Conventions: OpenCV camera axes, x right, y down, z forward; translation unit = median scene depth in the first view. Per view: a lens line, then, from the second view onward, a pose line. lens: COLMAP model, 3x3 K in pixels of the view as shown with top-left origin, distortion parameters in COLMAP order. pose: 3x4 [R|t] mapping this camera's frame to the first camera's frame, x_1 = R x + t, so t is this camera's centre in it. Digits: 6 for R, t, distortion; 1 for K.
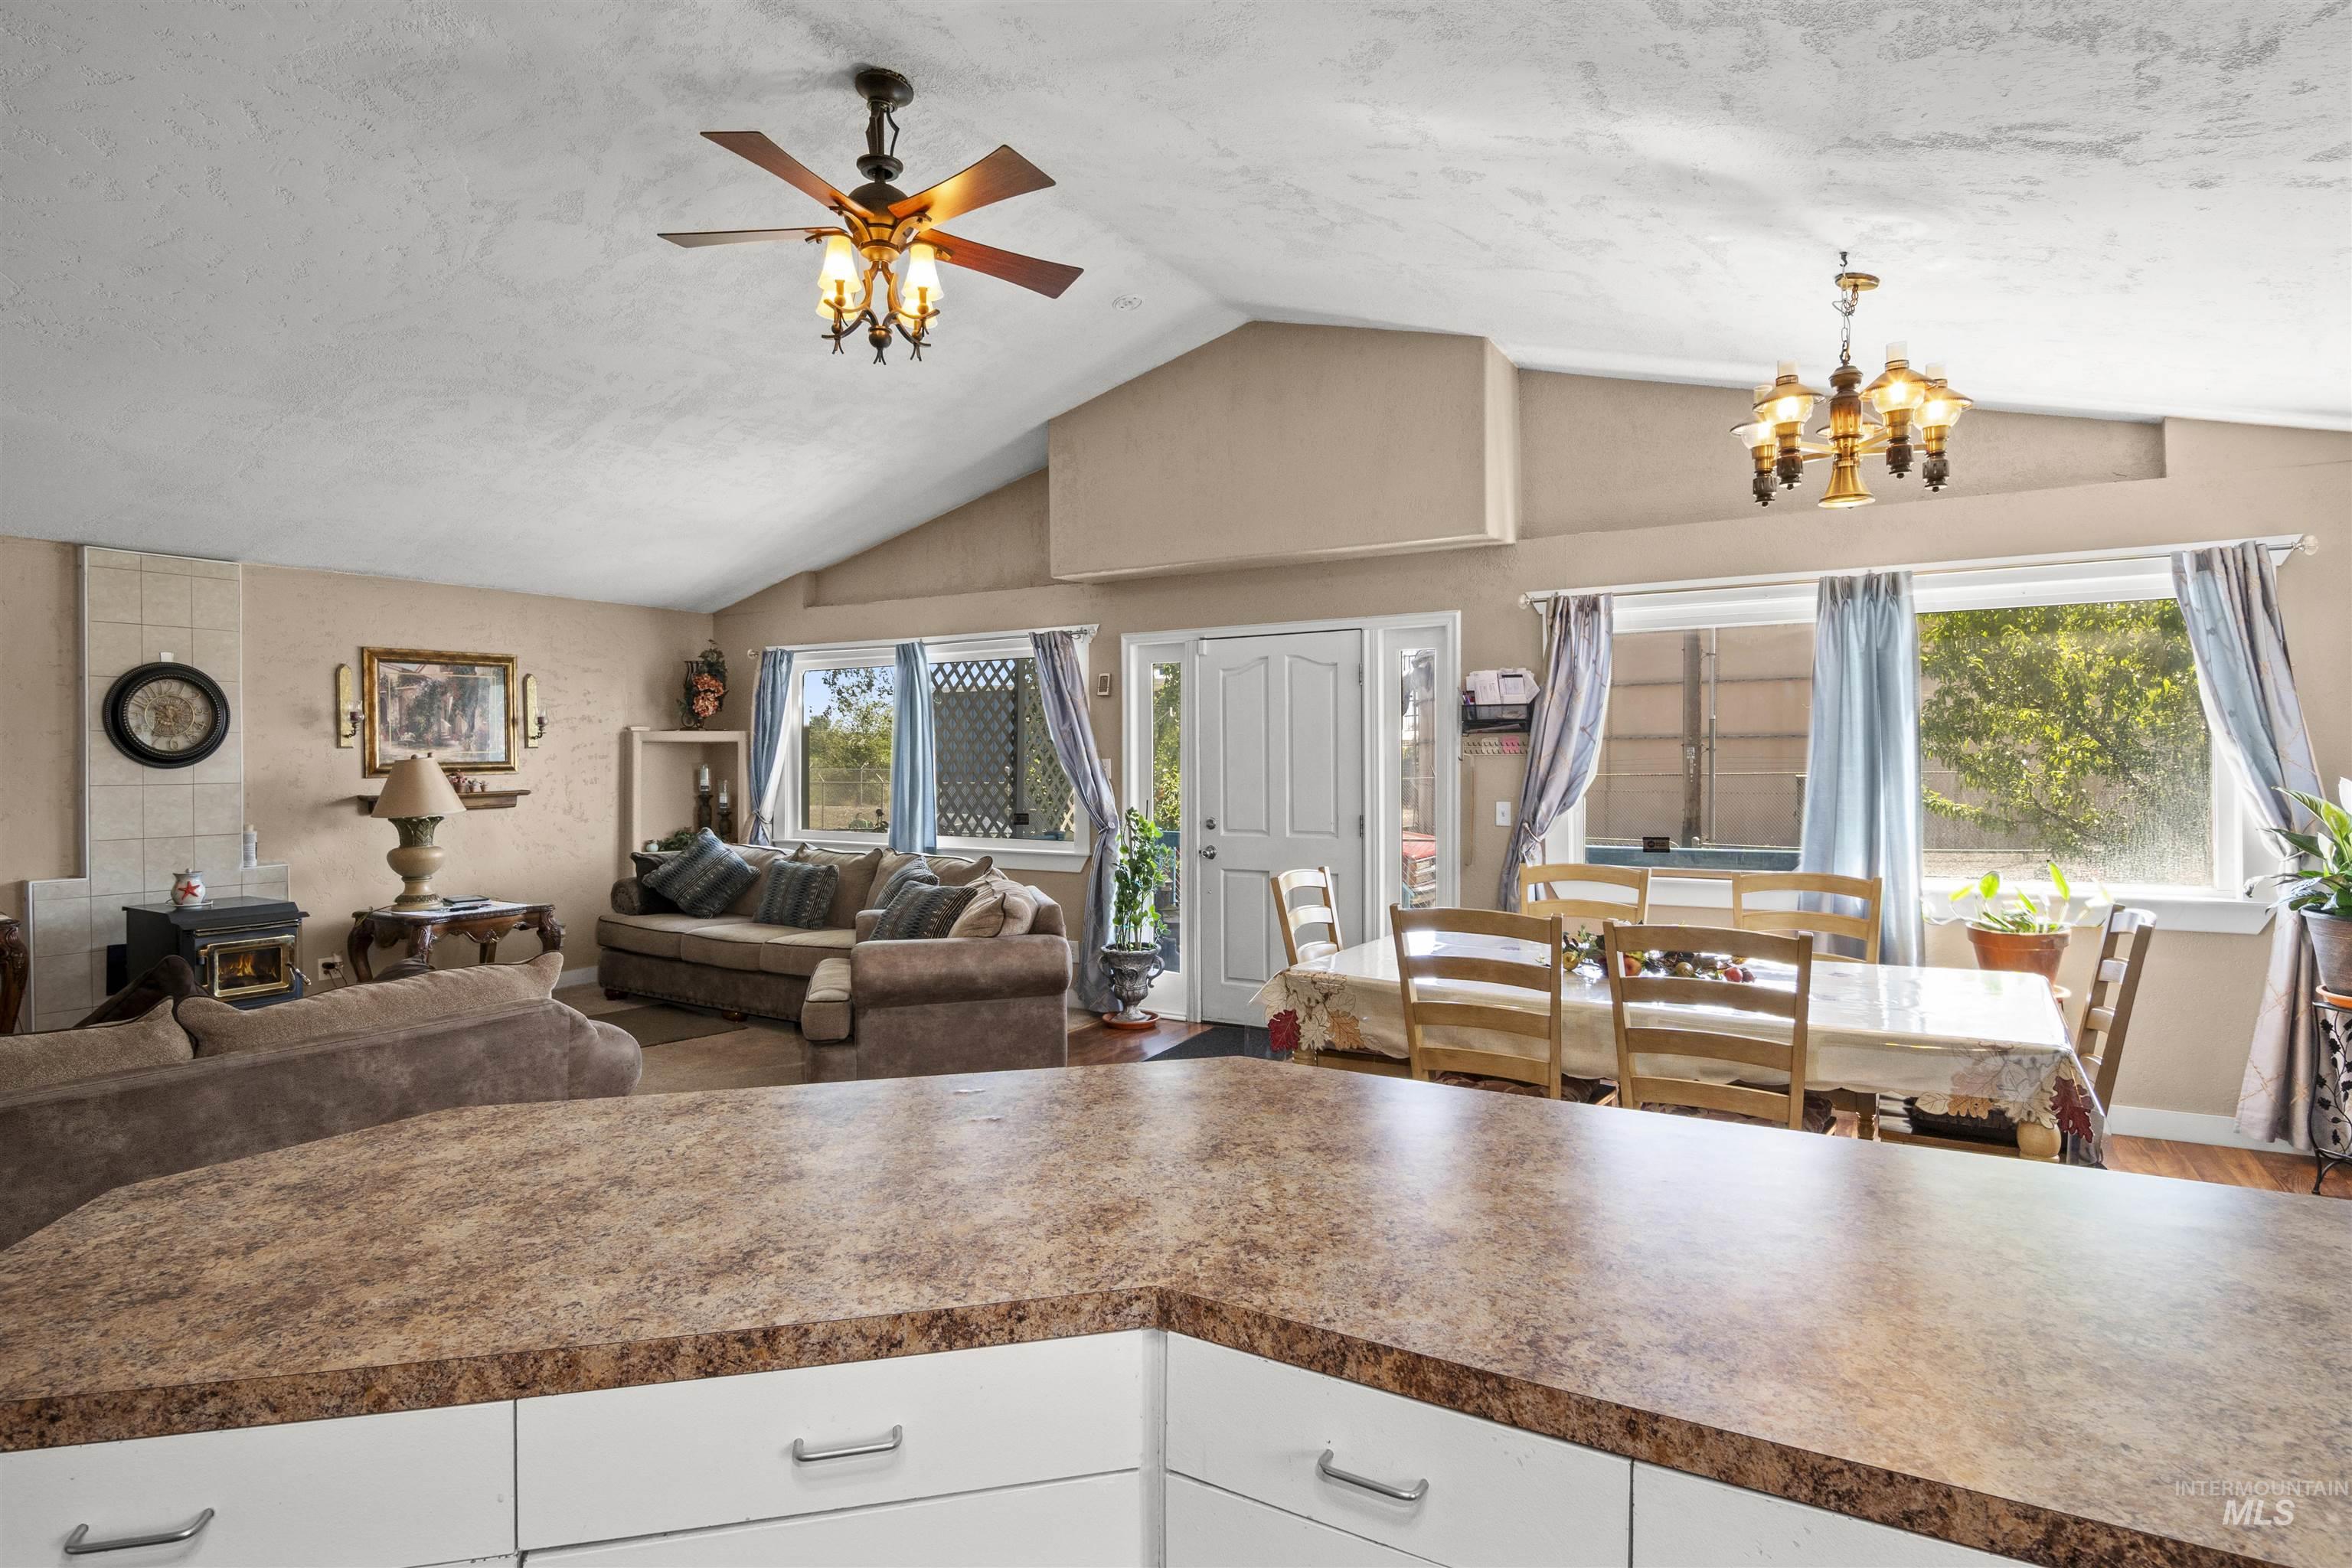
lens RADIAL K [[1224.2, 0, 1173.7], [0, 1224.2, 770.3], [0, 0, 1]] dist [0.001965, 0.000283]
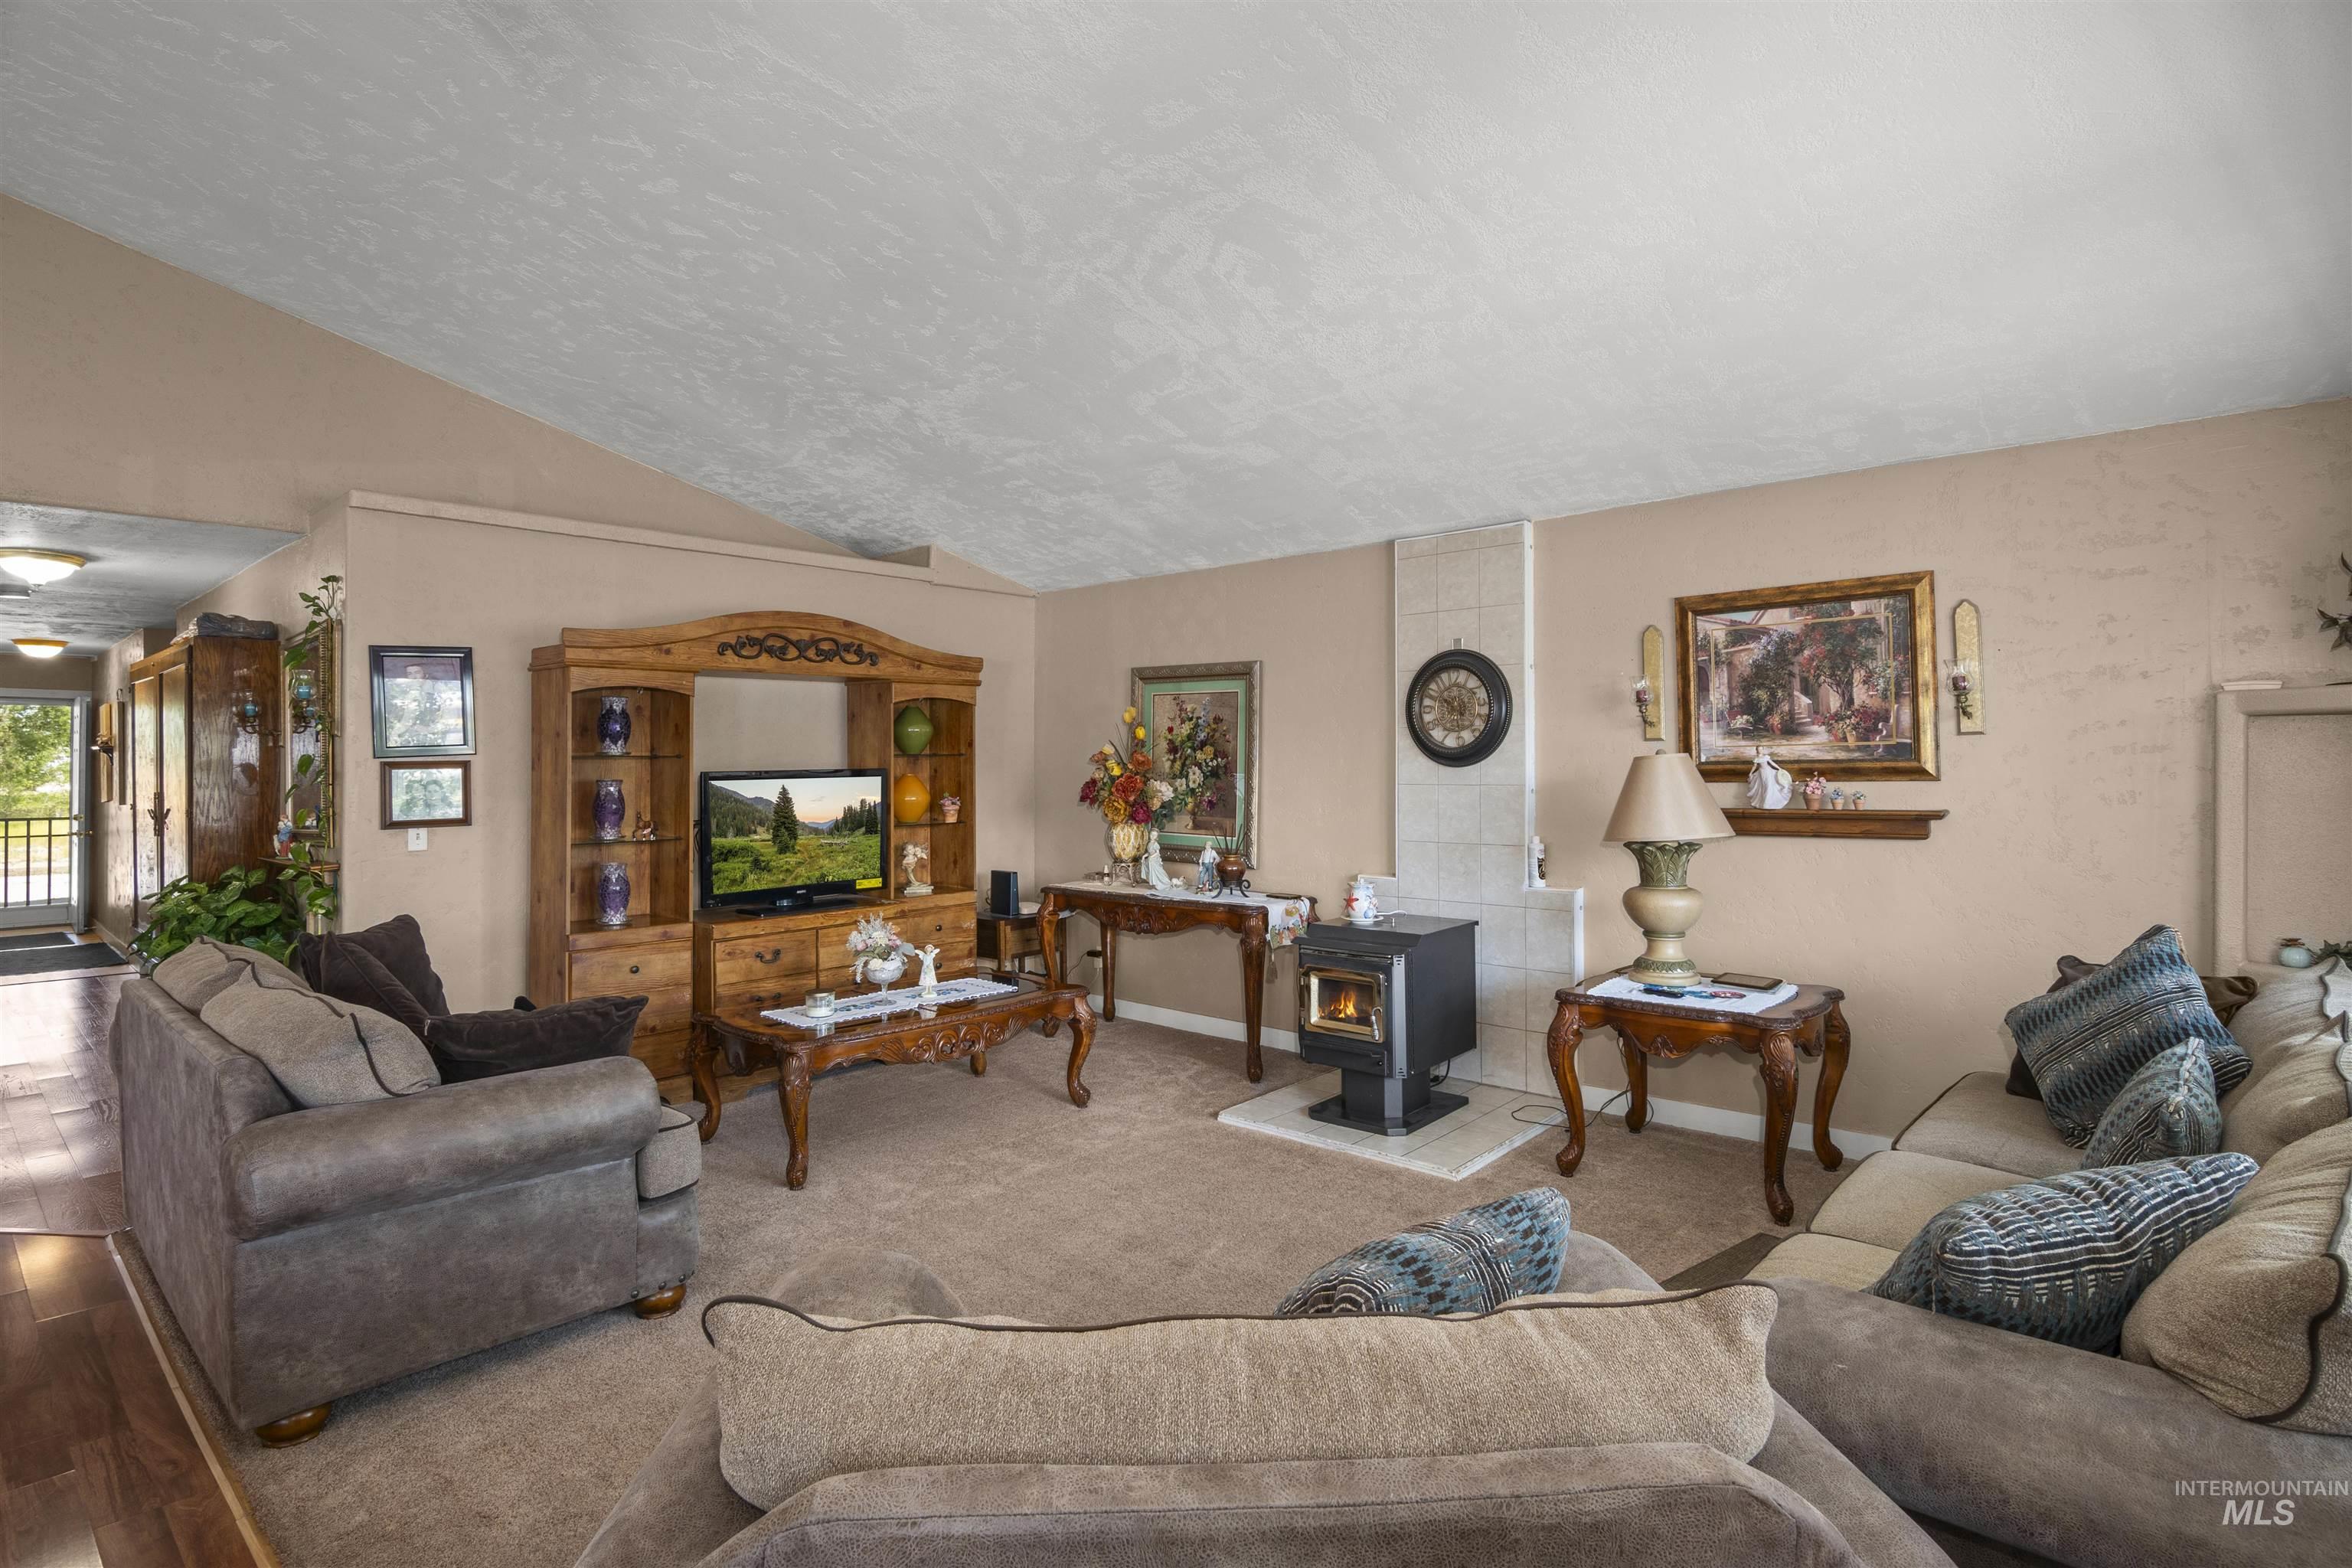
lens RADIAL K [[1175.8, 0, 1156.7], [0, 1175.8, 755.3], [0, 0, 1]] dist [-0.020101, -0.002208]
pose [[-0.183853, 0.000394, -0.982954, 0.057941], [-0.002651, 0.999996, 0.000897, -0.008832], [0.982950, 0.002771, -0.183852, 0.790373]]
